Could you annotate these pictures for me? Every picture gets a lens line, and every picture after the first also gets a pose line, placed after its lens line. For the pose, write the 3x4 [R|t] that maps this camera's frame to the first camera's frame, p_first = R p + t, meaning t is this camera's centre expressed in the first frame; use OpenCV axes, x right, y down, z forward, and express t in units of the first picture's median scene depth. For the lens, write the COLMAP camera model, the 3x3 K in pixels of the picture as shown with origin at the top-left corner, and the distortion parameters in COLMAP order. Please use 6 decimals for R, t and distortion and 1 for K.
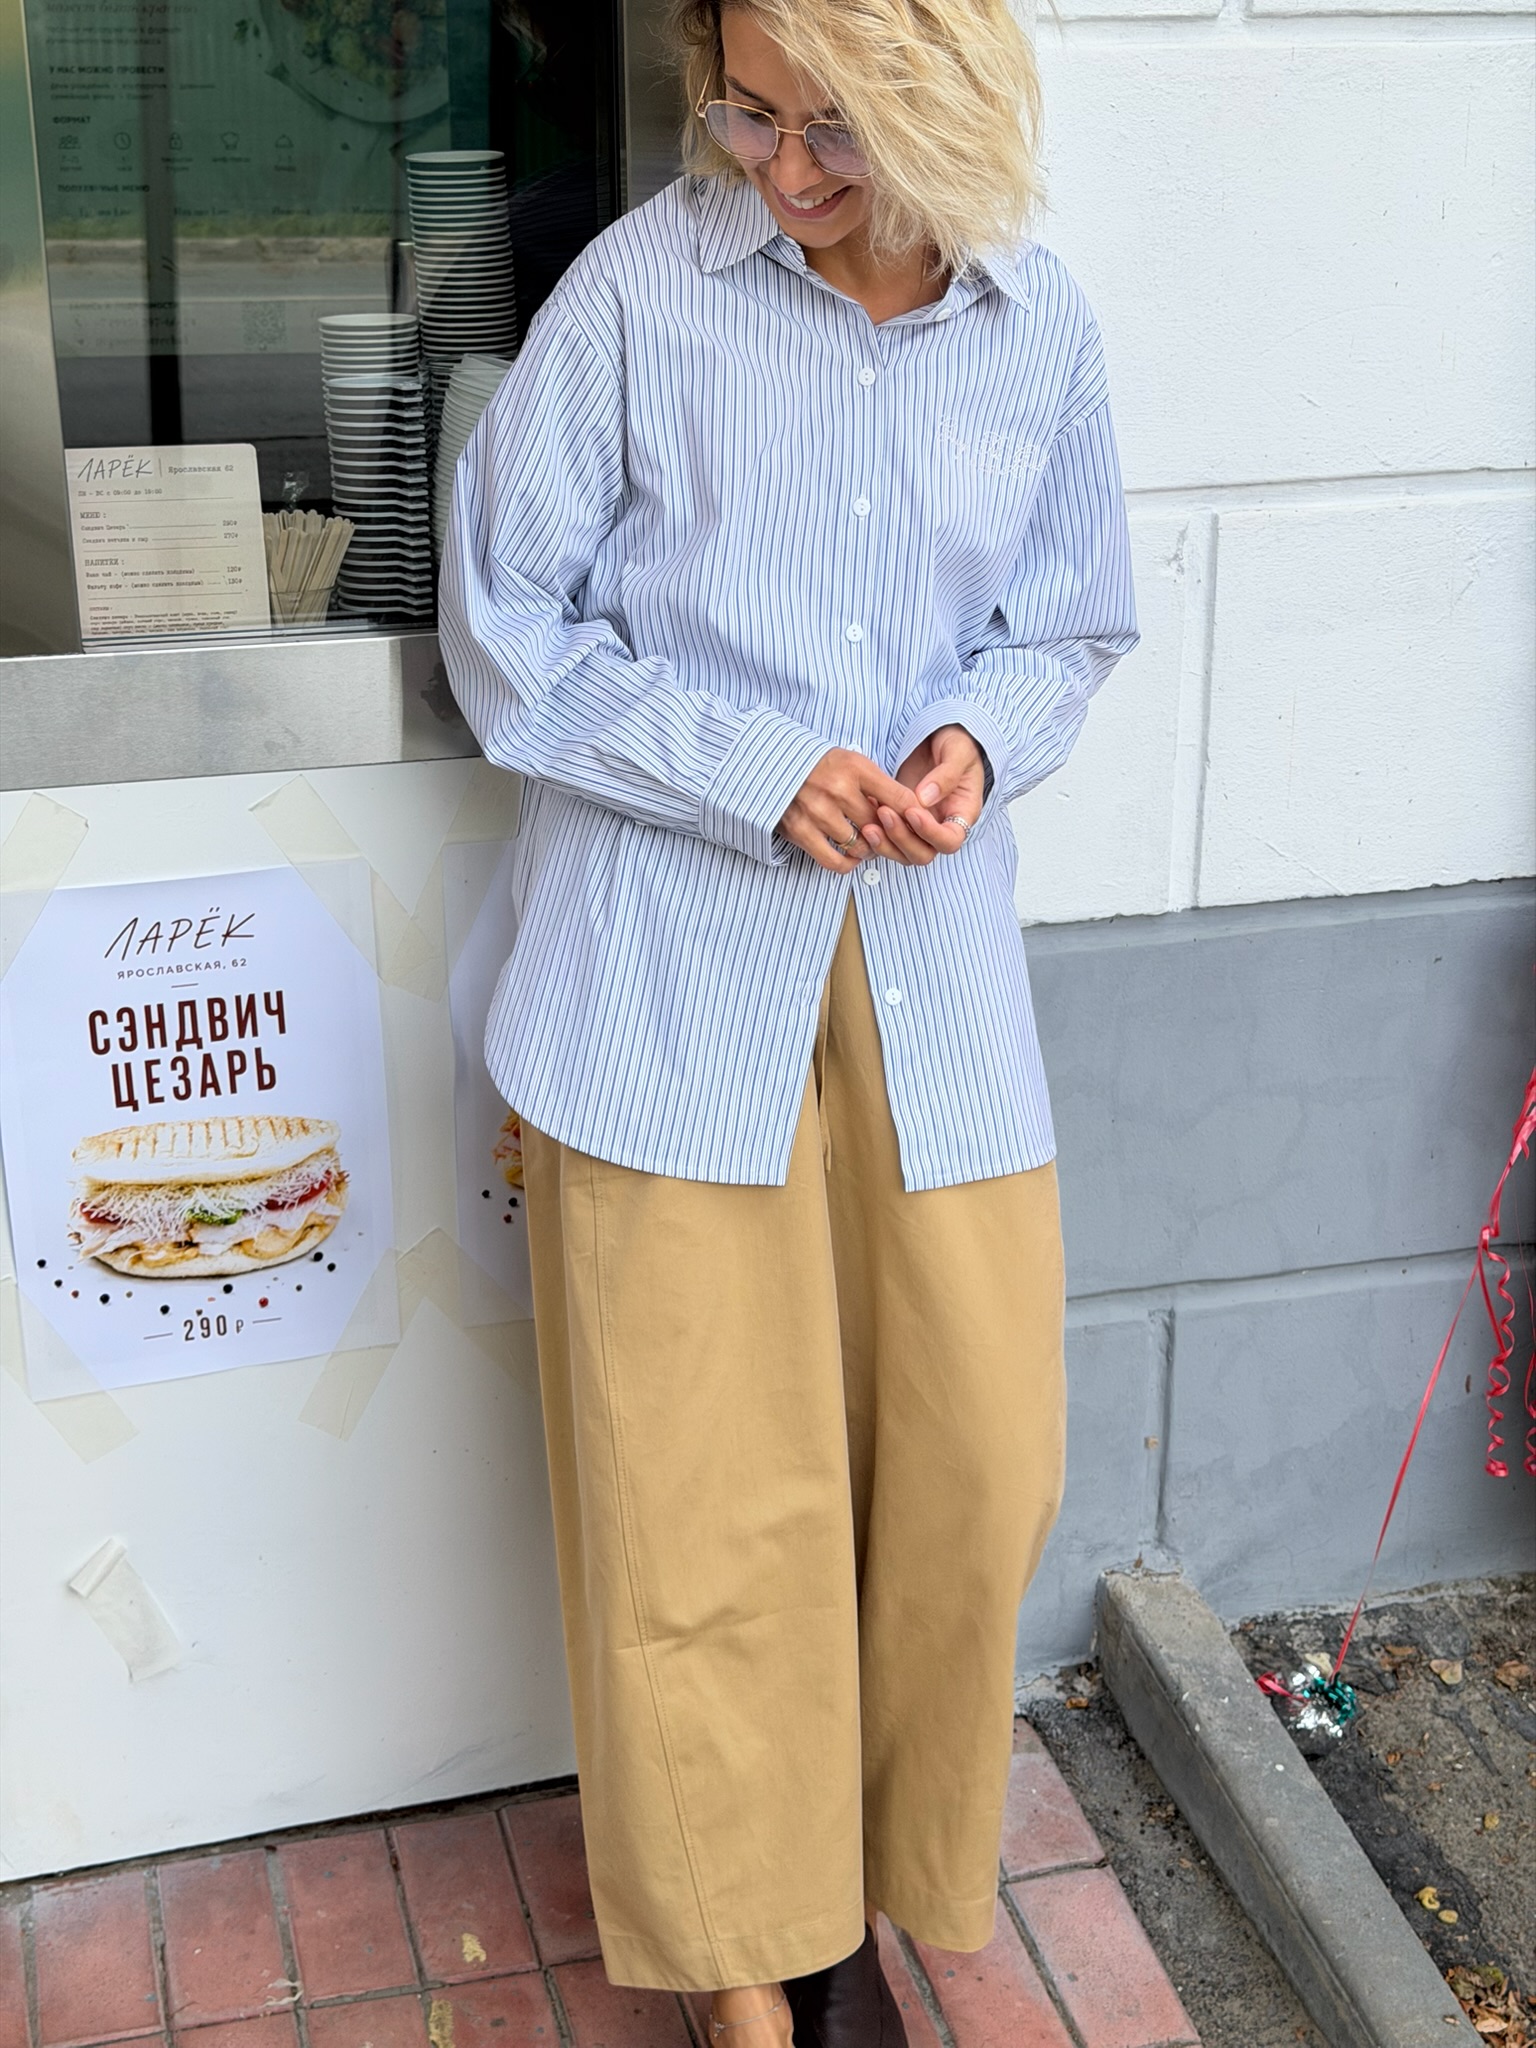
lens RADIAL K [[2915.5, 0, 784.0], [0, 2915.5, 1018.1], [0, 0, 1]] dist [0.200101, -0.449411]
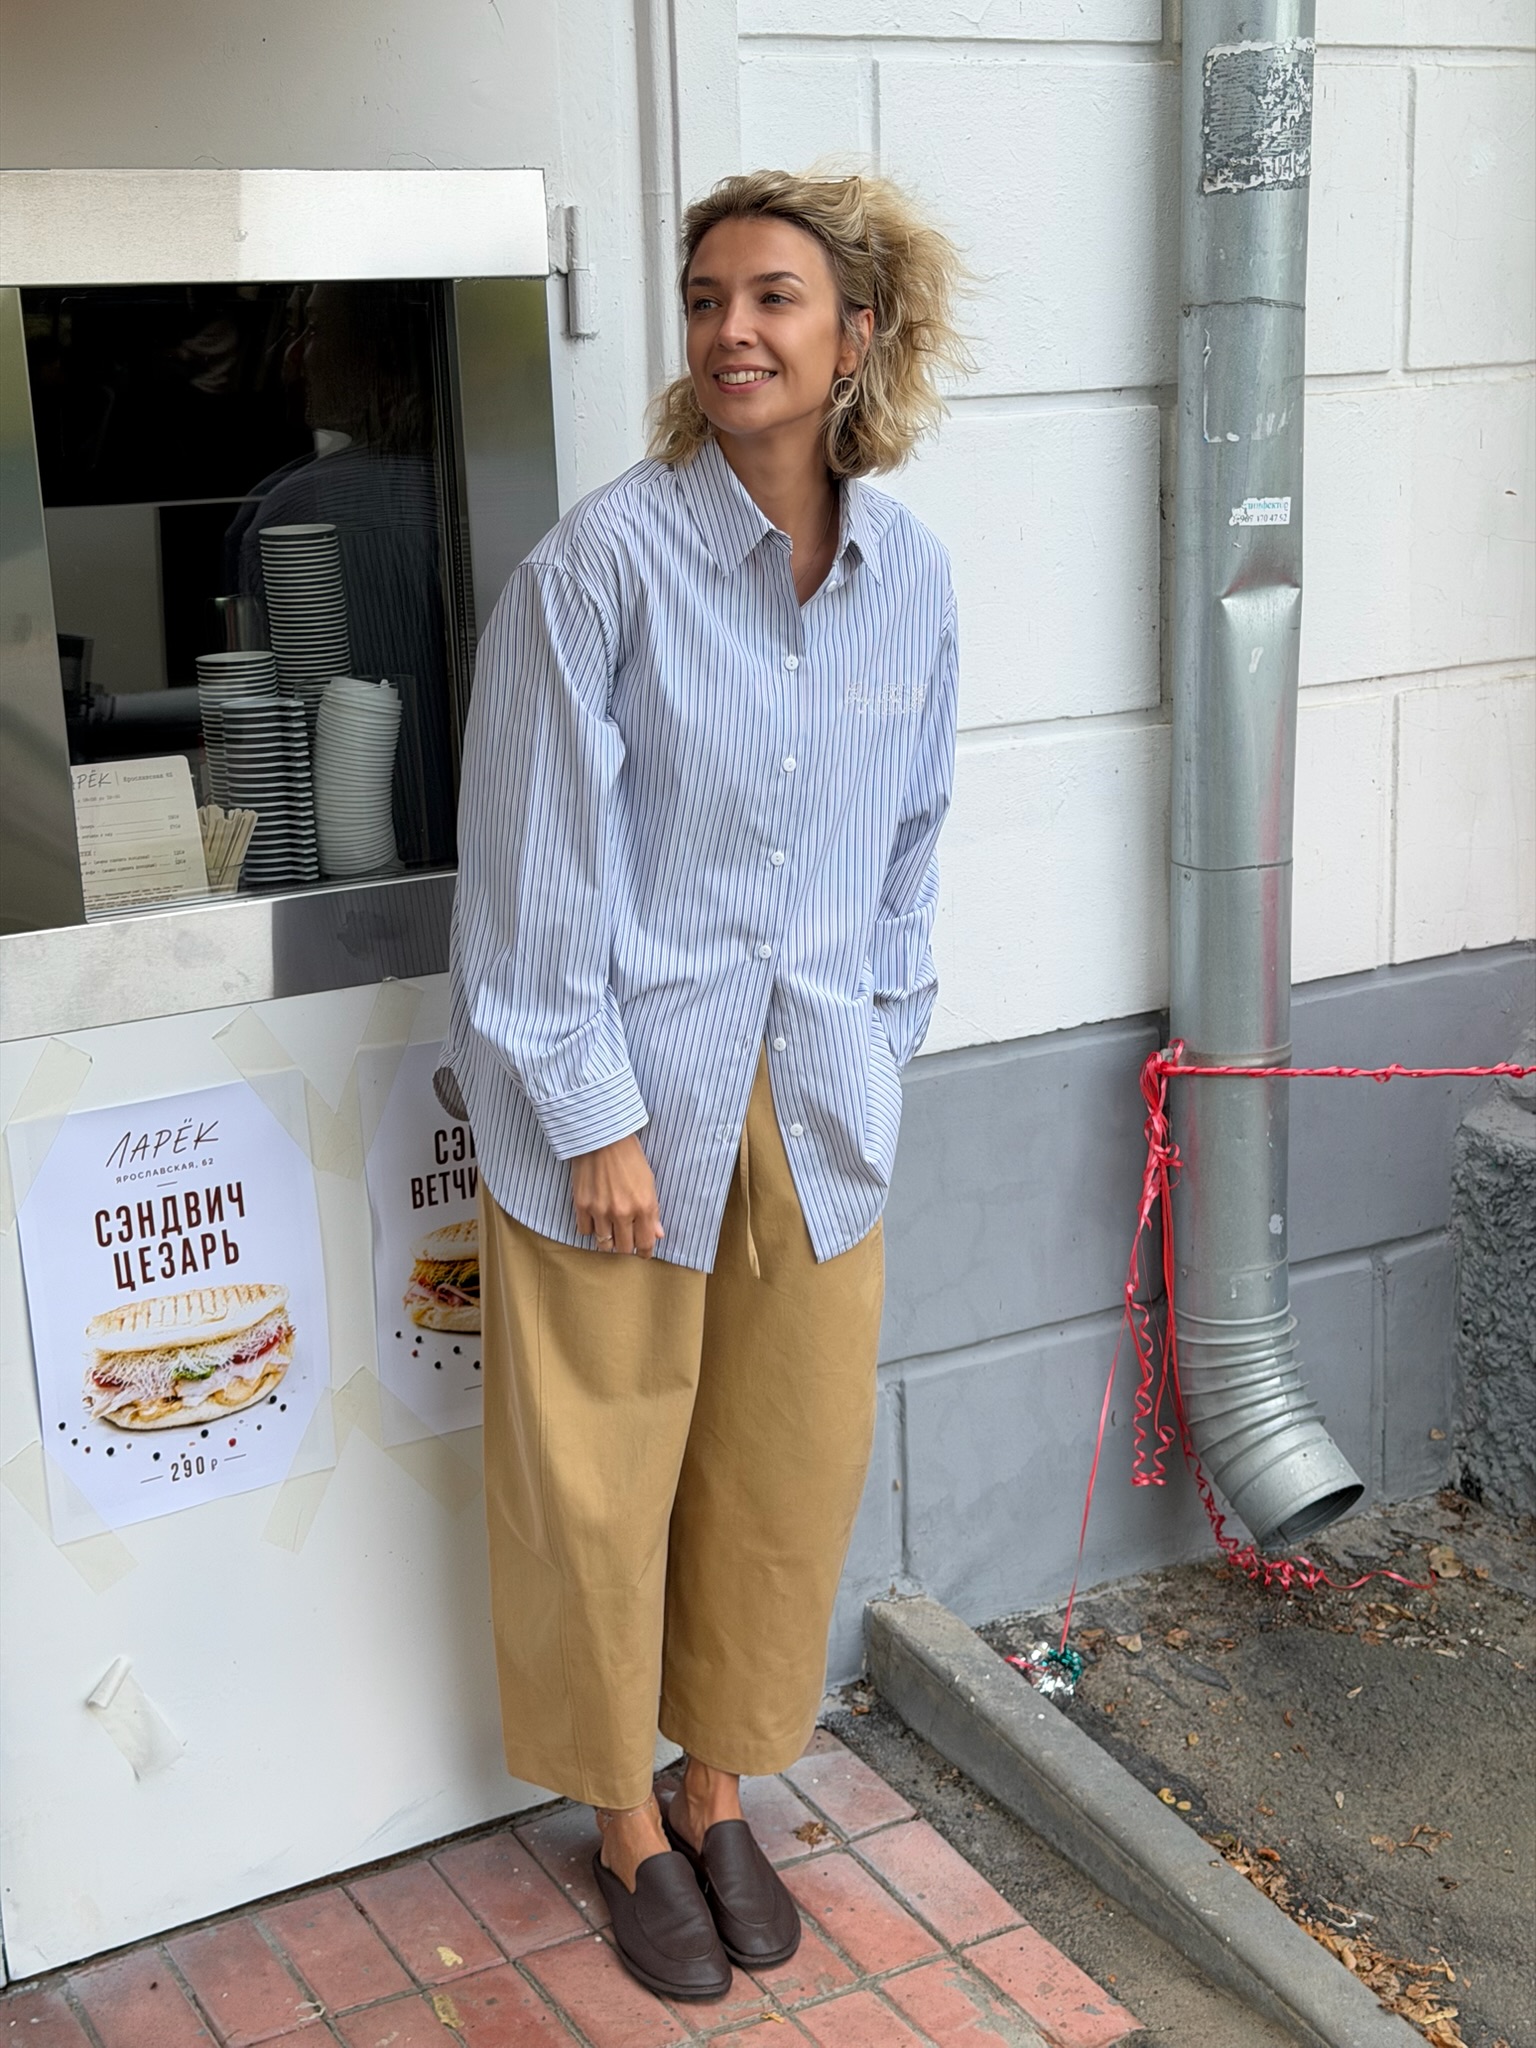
lens RADIAL K [[2889.1, 0, 759.0], [0, 2889.1, 1036.3], [0, 0, 1]] dist [0.193137, -0.396979]
pose [[0.966568, -0.094094, 0.238521, -0.238897], [0.119156, 0.988520, -0.092902, 0.068385], [-0.227041, 0.118217, 0.966683, -0.246641]]
